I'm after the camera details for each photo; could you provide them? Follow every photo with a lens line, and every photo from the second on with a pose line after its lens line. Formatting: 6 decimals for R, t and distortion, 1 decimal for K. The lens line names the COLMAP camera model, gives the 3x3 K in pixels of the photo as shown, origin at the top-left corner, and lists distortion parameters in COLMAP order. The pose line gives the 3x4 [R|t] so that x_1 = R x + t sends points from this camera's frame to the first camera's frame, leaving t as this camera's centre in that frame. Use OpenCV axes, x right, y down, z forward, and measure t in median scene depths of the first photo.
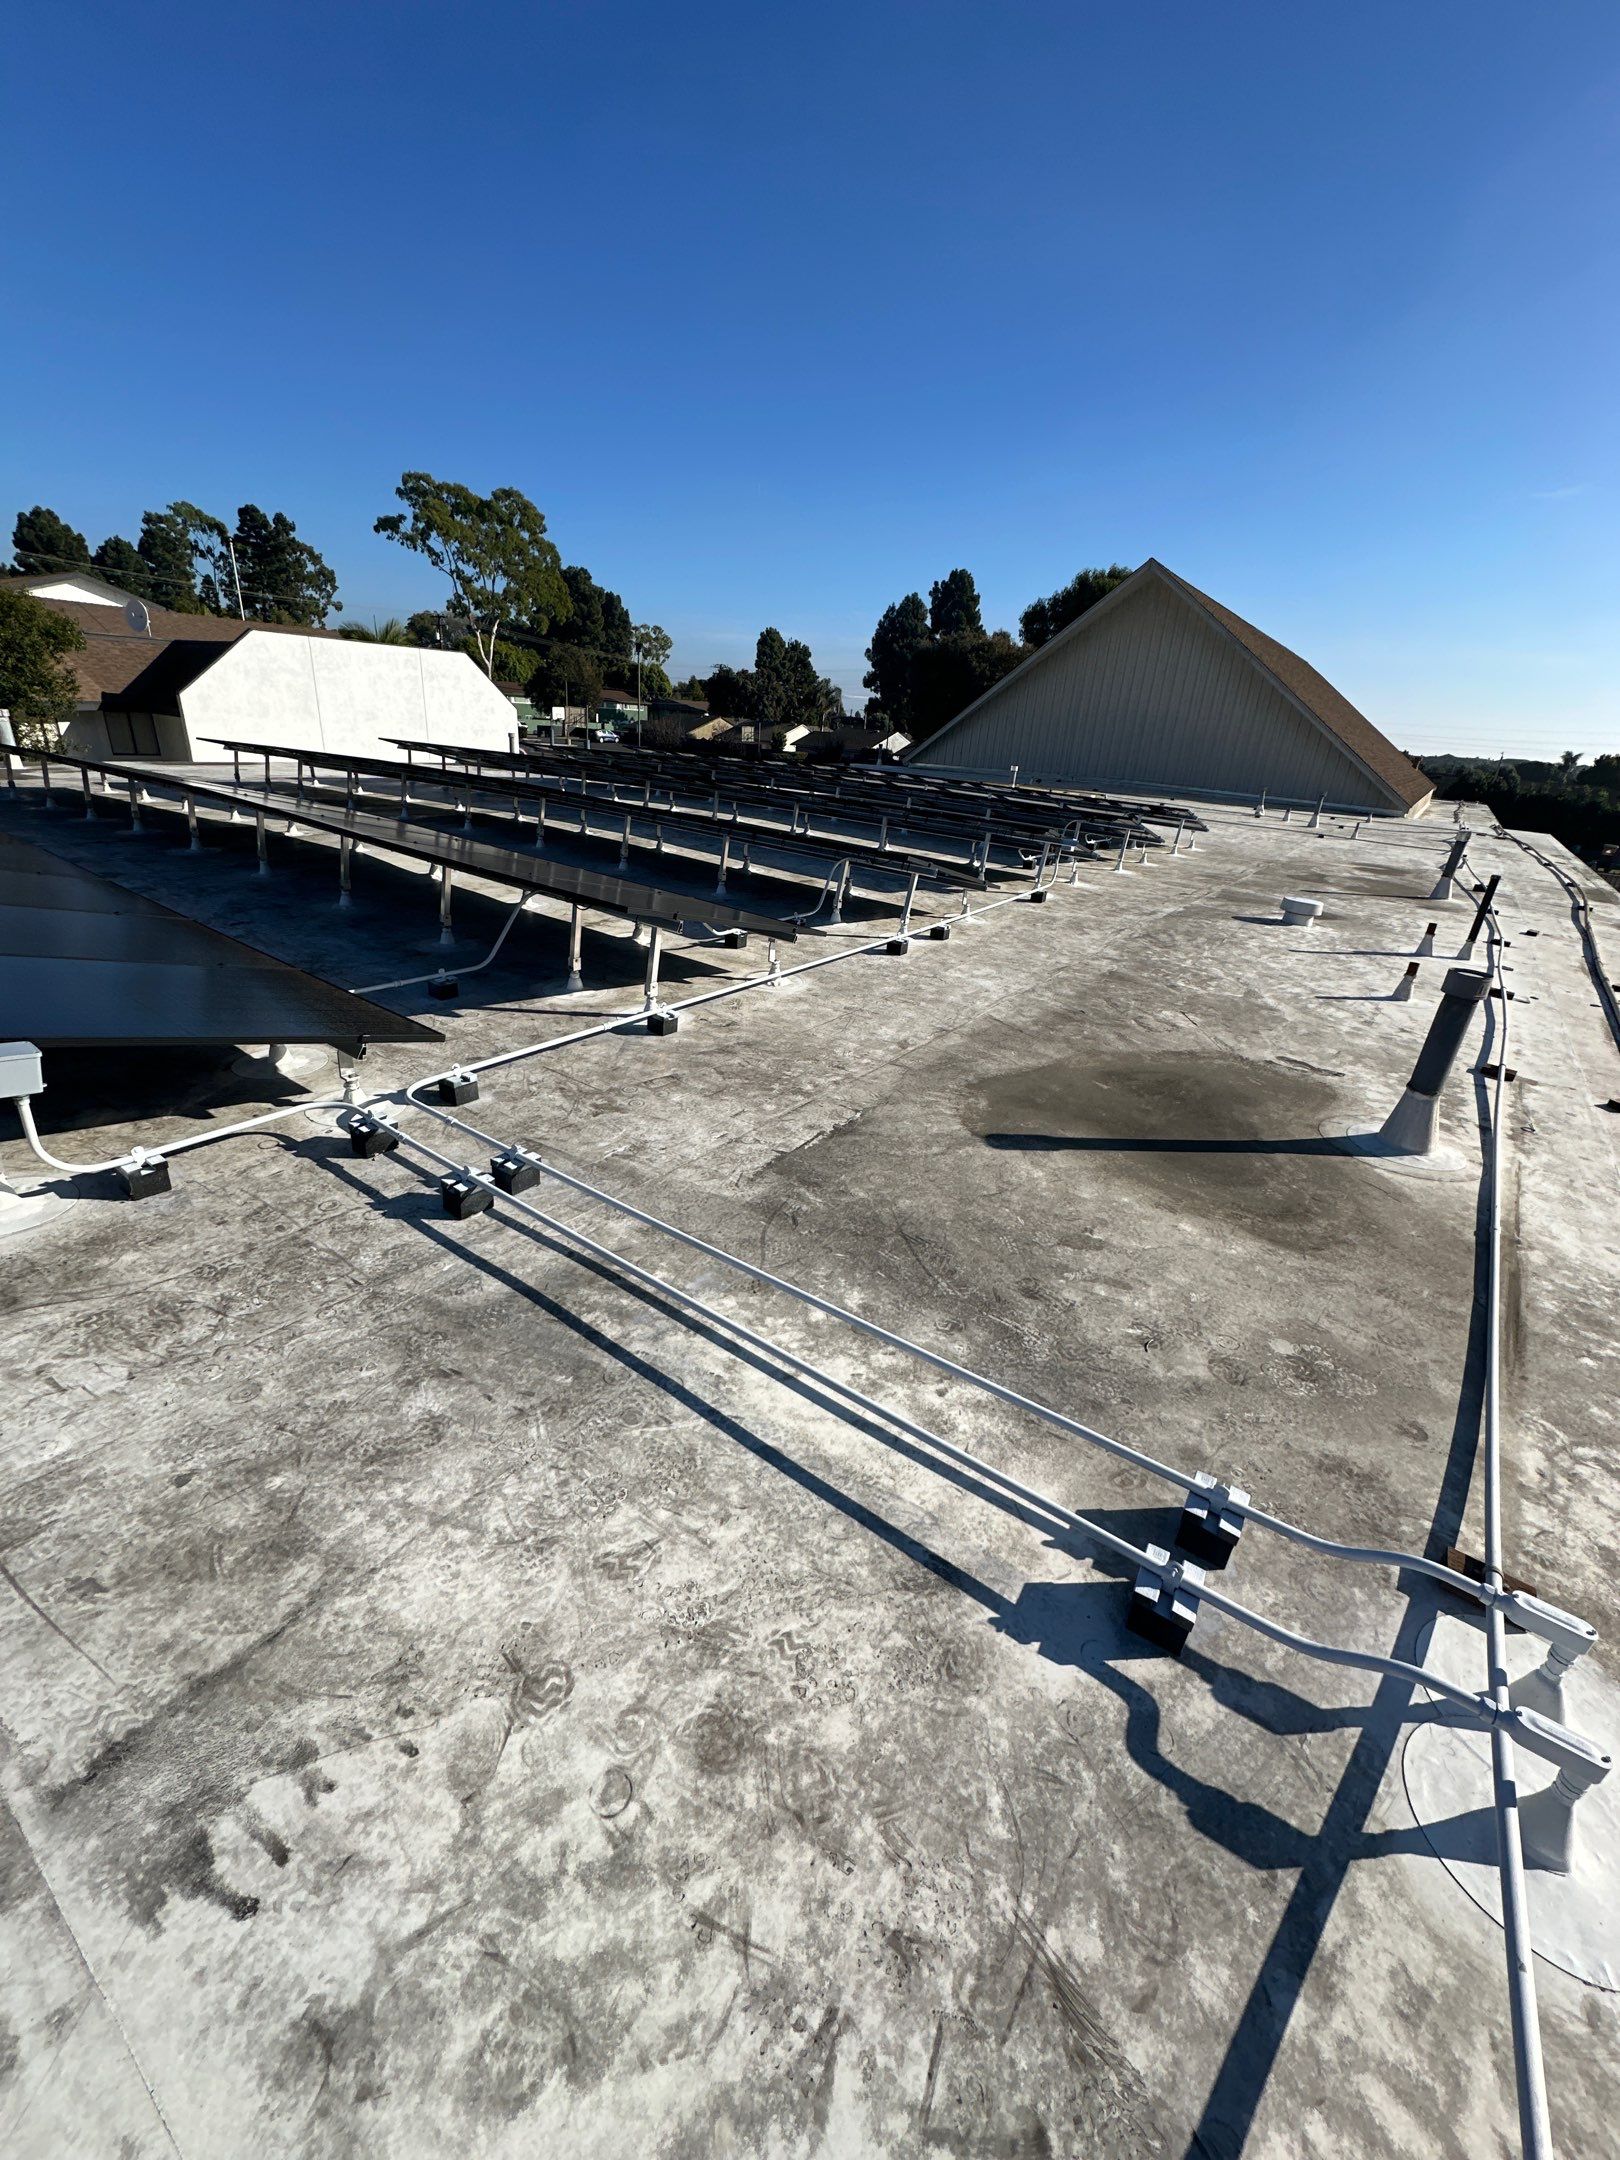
lens RADIAL K [[864.9, 0, 811.1], [0, 864.9, 1087.2], [0, 0, 1]] dist [-0.003399, 0.000354]
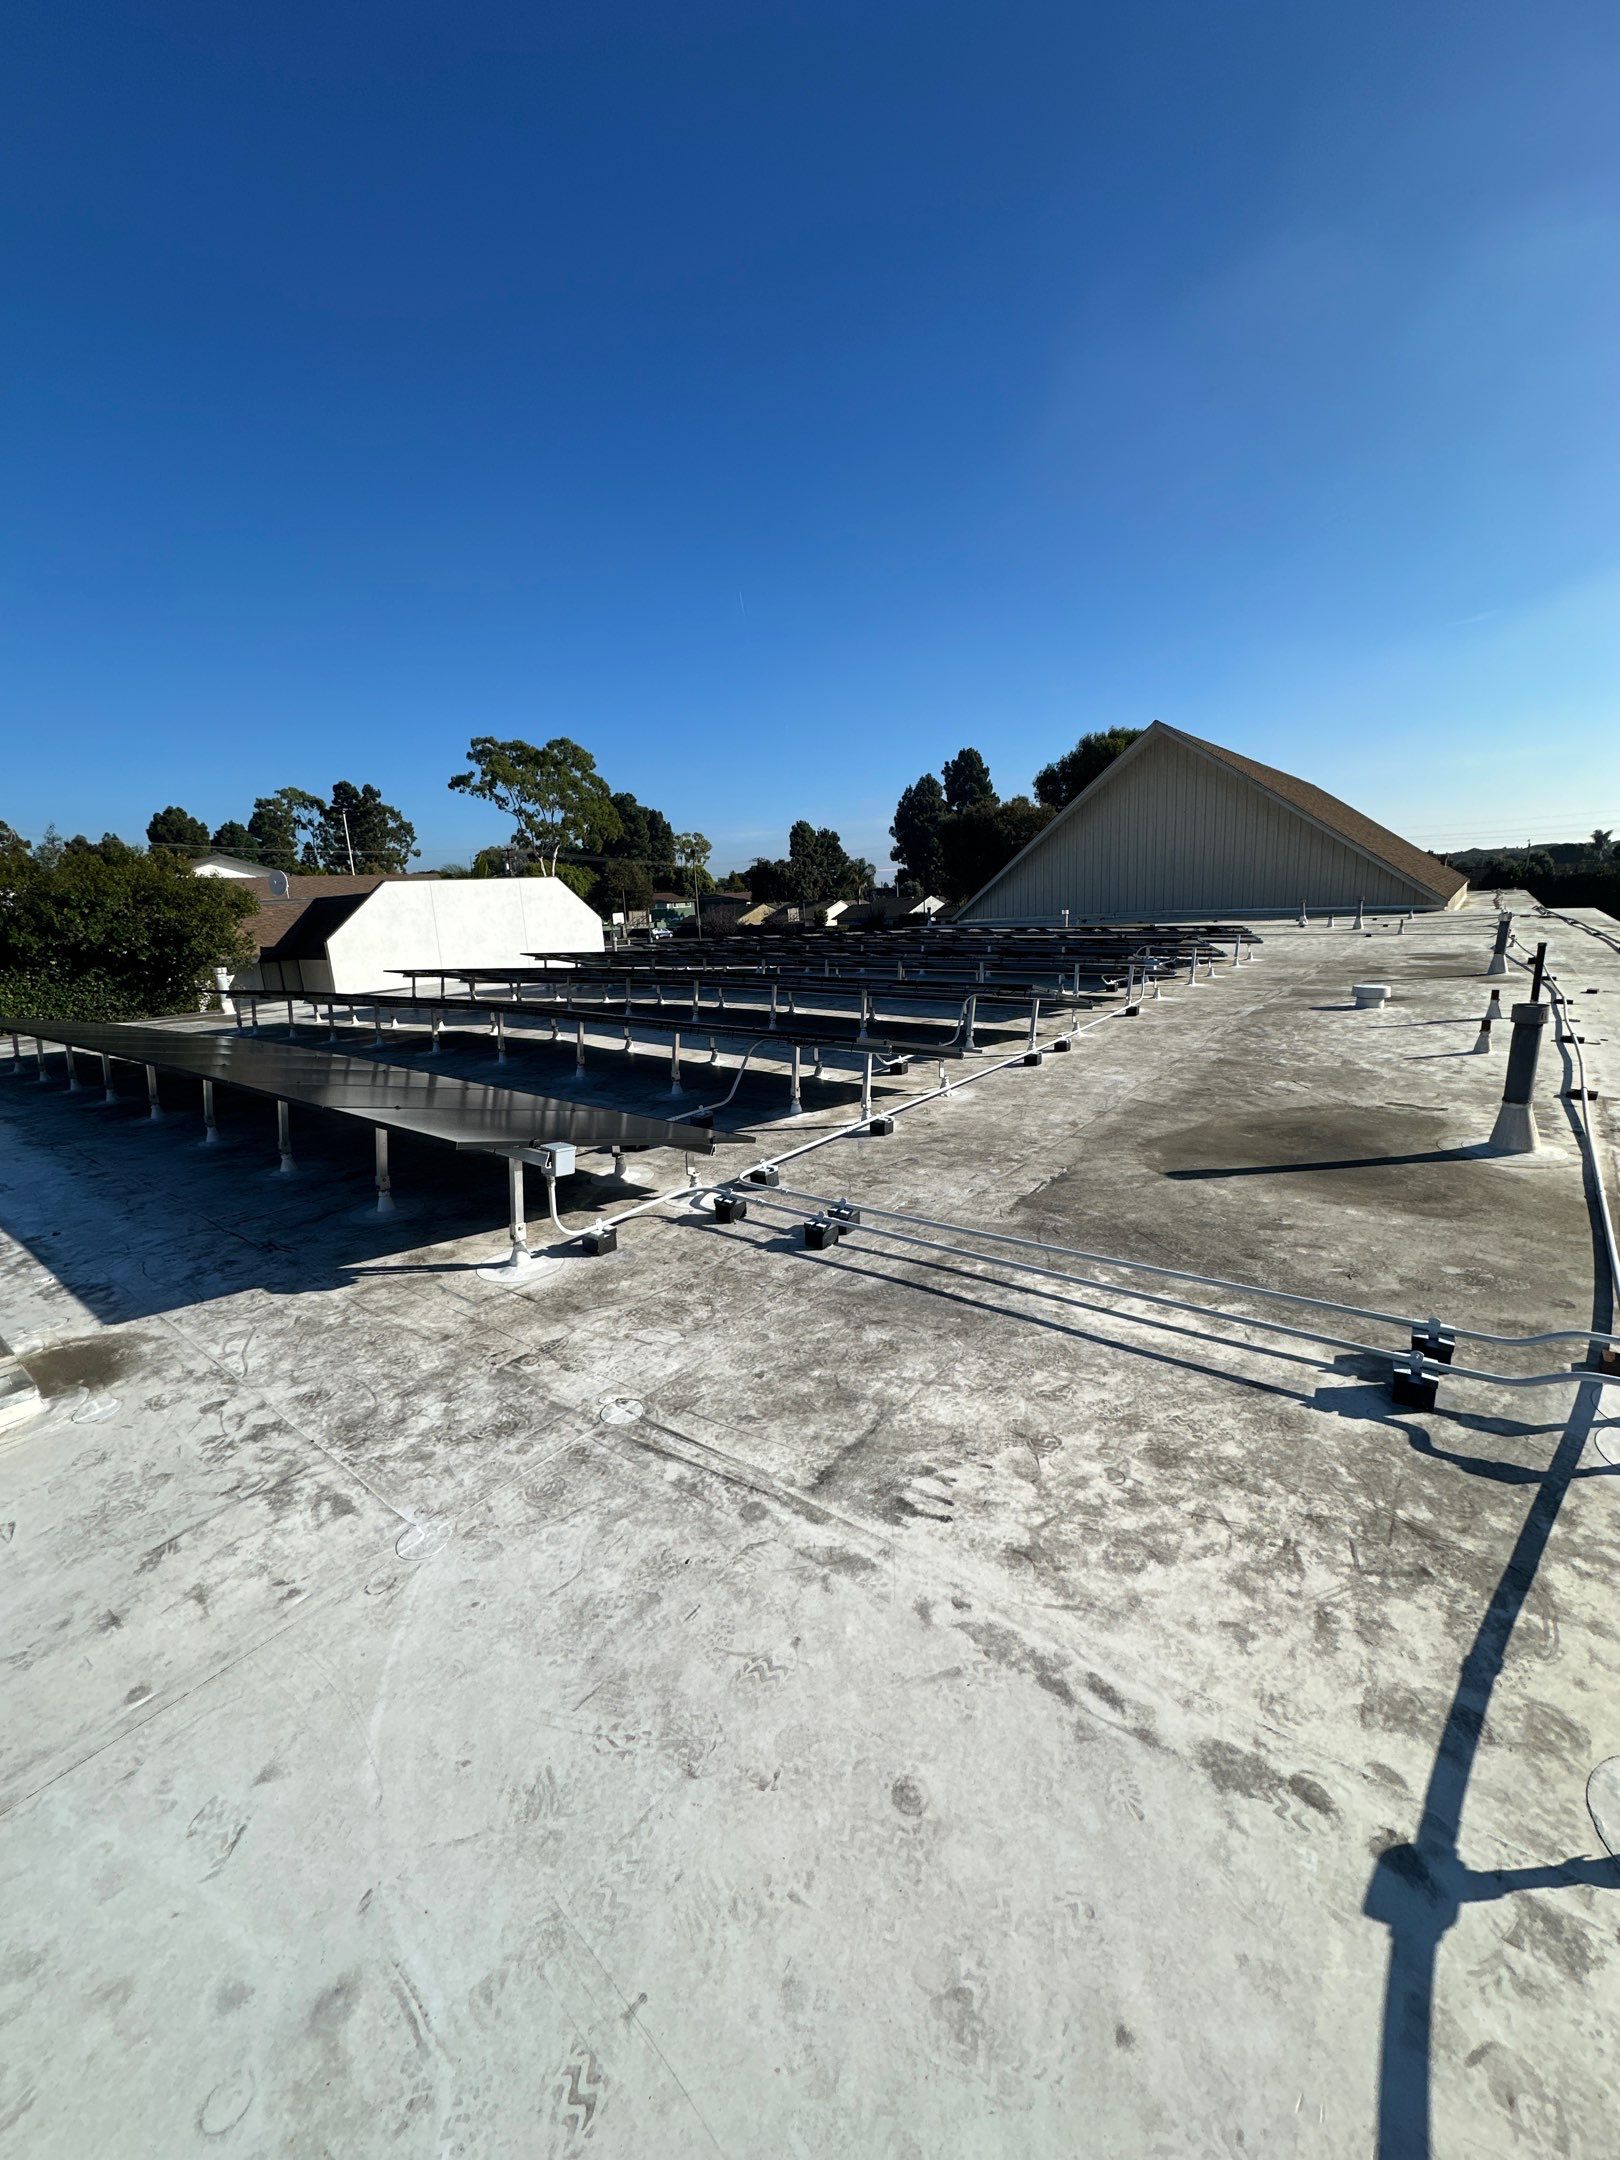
lens RADIAL K [[864.9, 0, 809.8], [0, 864.9, 1087.2], [0, 0, 1]] dist [-0.003399, 0.000354]
pose [[0.991916, -0.111057, -0.061398, -0.193226], [0.097788, 0.977302, -0.187931, 0.098278], [0.080875, 0.180408, 0.980261, -0.264721]]
